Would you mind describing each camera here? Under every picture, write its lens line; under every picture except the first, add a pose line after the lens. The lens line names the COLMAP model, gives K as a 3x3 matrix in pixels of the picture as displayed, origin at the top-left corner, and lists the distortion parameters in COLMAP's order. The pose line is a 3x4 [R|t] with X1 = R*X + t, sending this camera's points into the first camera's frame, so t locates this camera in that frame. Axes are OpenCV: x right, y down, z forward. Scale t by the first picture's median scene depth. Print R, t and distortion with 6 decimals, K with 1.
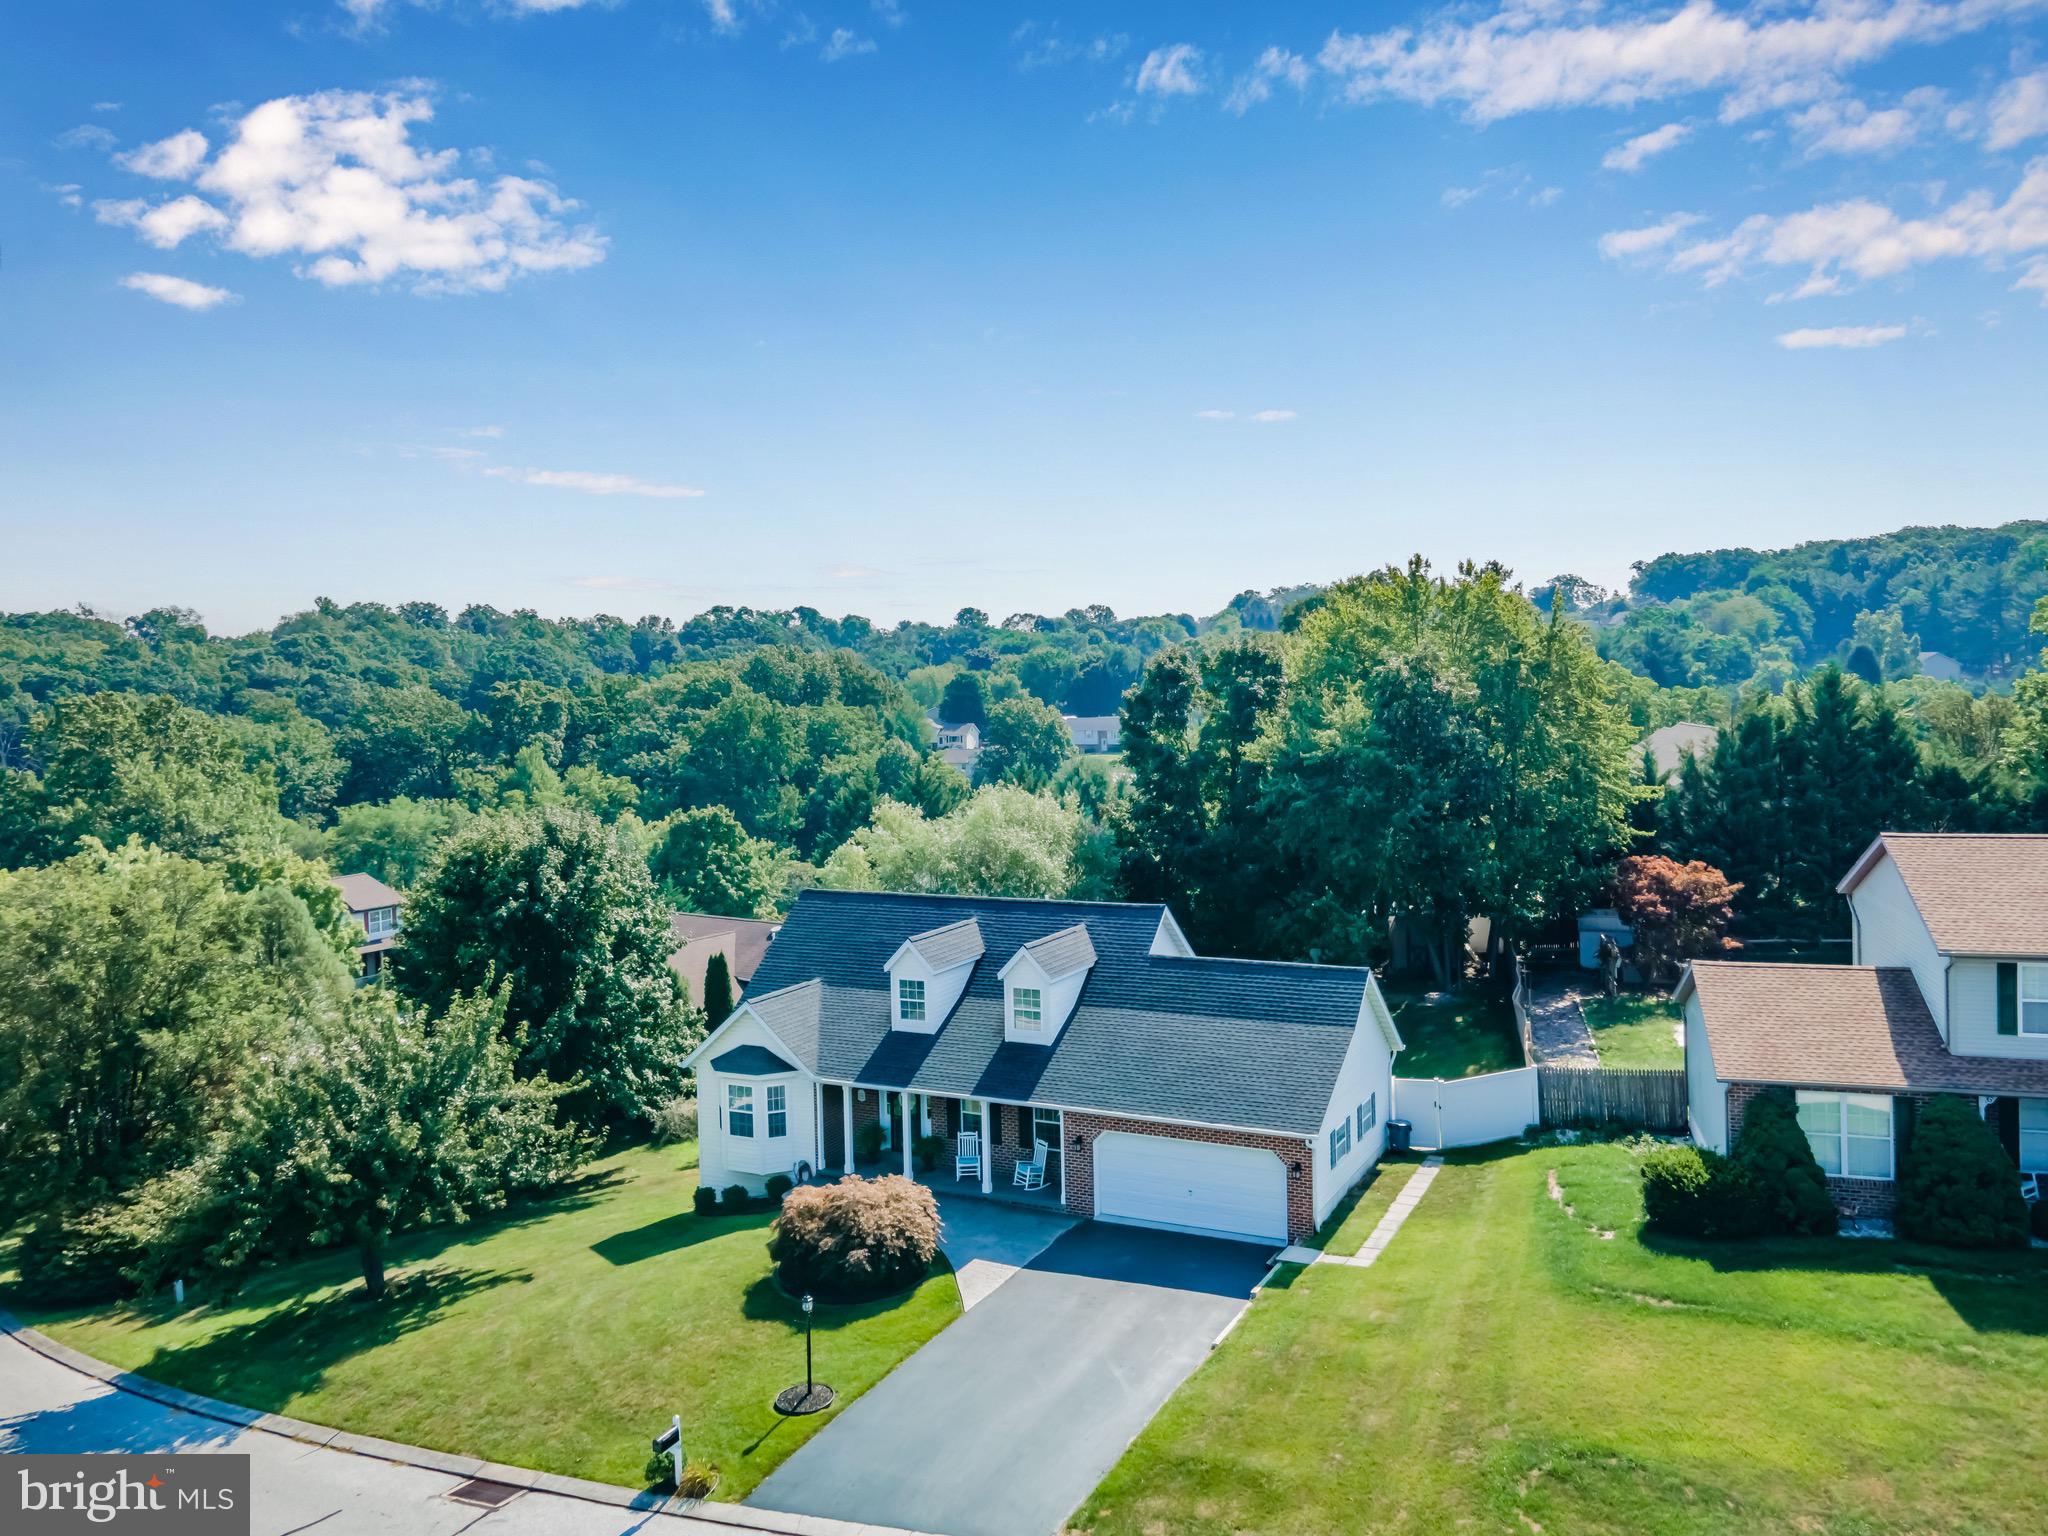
lens RADIAL K [[1545.3, 0, 1024.0], [0, 1545.3, 768.0], [0, 0, 1]] dist [0.005572, 0.061625]
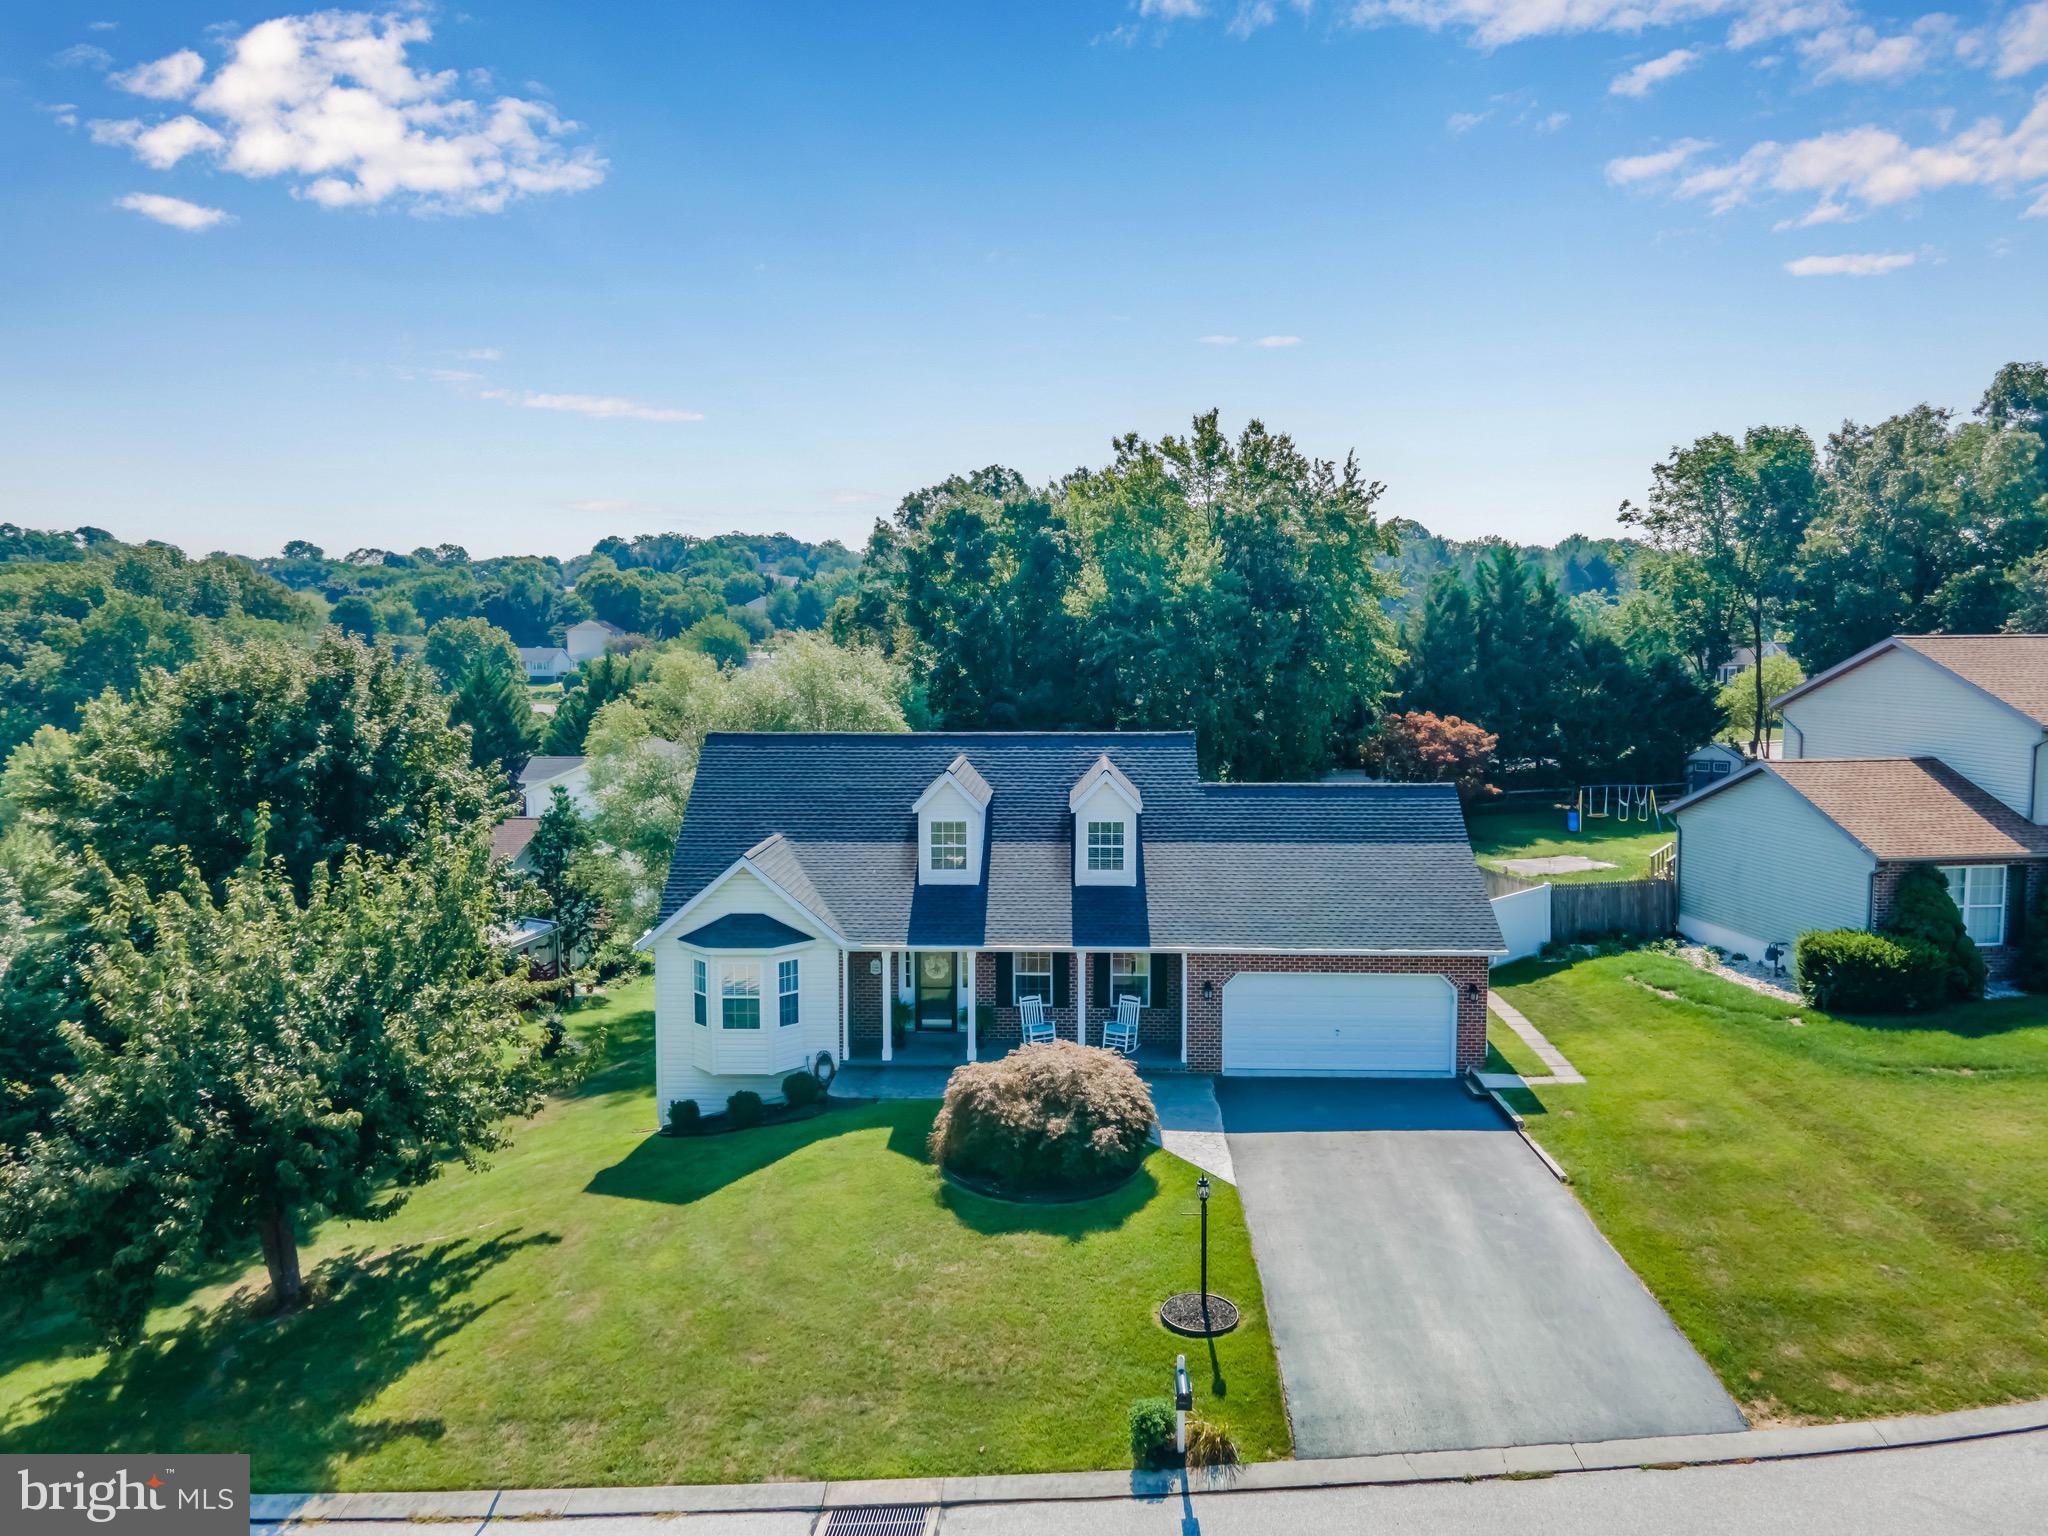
lens RADIAL K [[1460.3, 0, 1024.0], [0, 1460.3, 768.0], [0, 0, 1]] dist [0.033767, 0.003965]
pose [[0.909928, -0.017235, 0.414408, -0.360969], [0.002285, 0.999329, 0.036545, 0.081193], [-0.414759, -0.032307, 0.909357, 0.277785]]
